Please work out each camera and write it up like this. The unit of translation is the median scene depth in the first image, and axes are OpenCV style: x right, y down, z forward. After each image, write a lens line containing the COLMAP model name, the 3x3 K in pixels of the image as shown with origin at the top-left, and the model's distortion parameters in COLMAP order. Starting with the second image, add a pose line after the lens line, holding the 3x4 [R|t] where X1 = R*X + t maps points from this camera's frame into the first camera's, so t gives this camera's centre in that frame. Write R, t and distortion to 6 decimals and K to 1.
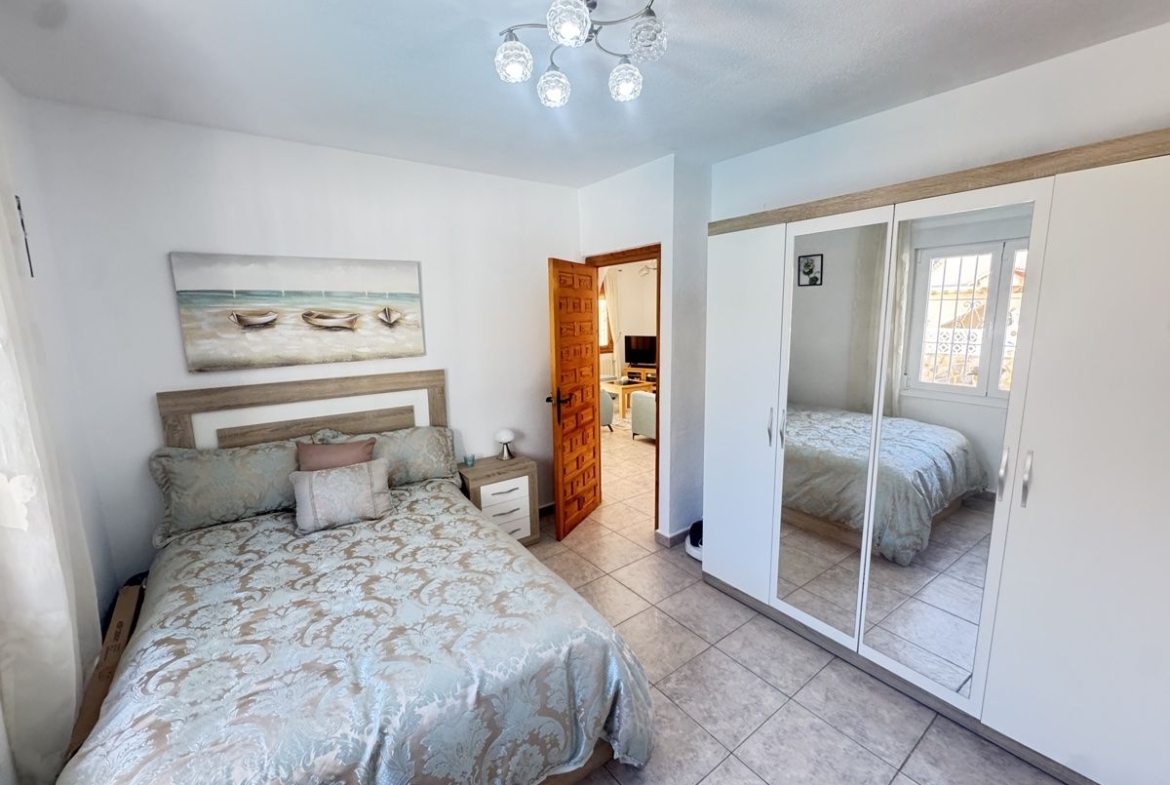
lens RADIAL K [[468.2, 0, 583.7], [0, 468.2, 392.5], [0, 0, 1]] dist [-0.001226, -0.000048]
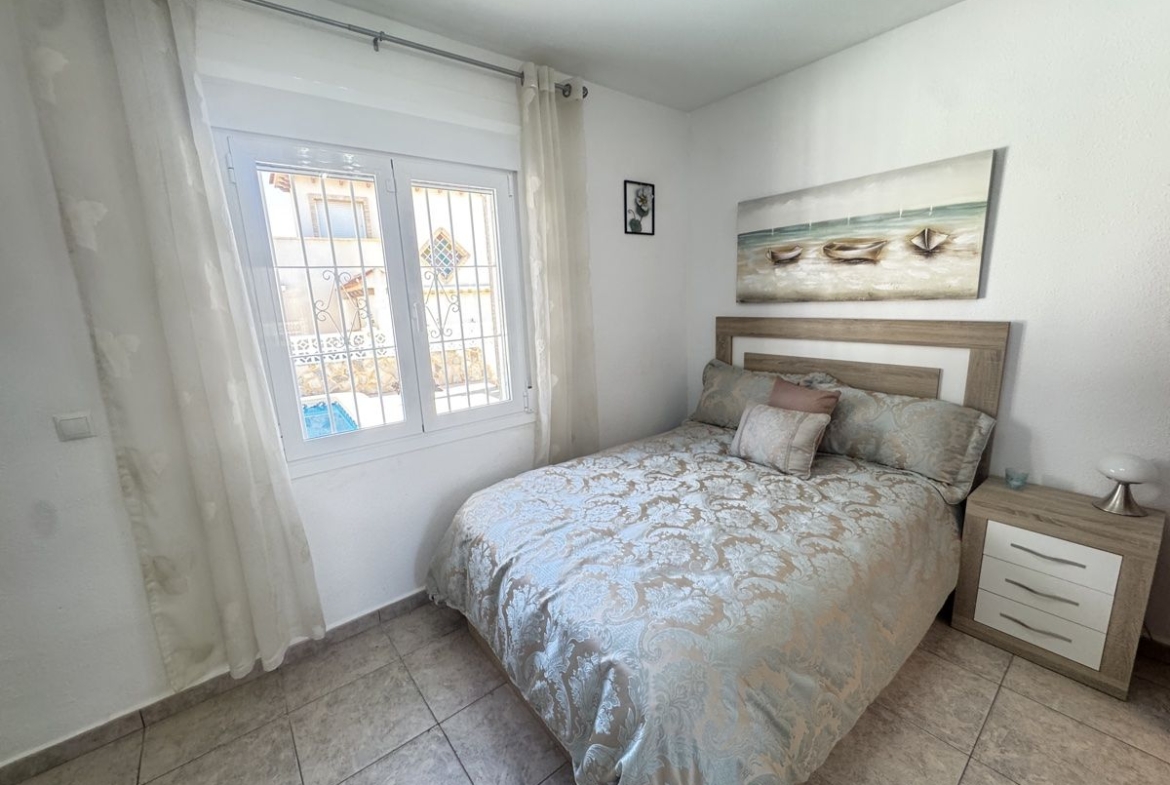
lens RADIAL K [[468.2, 0, 584.5], [0, 468.2, 391.8], [0, 0, 1]] dist [-0.001226, -0.000048]
pose [[0.042421, 0.220679, -0.974423, 0.373373], [-0.127428, 0.968531, 0.213798, -0.025920], [0.990940, 0.115099, 0.069206, 0.512915]]
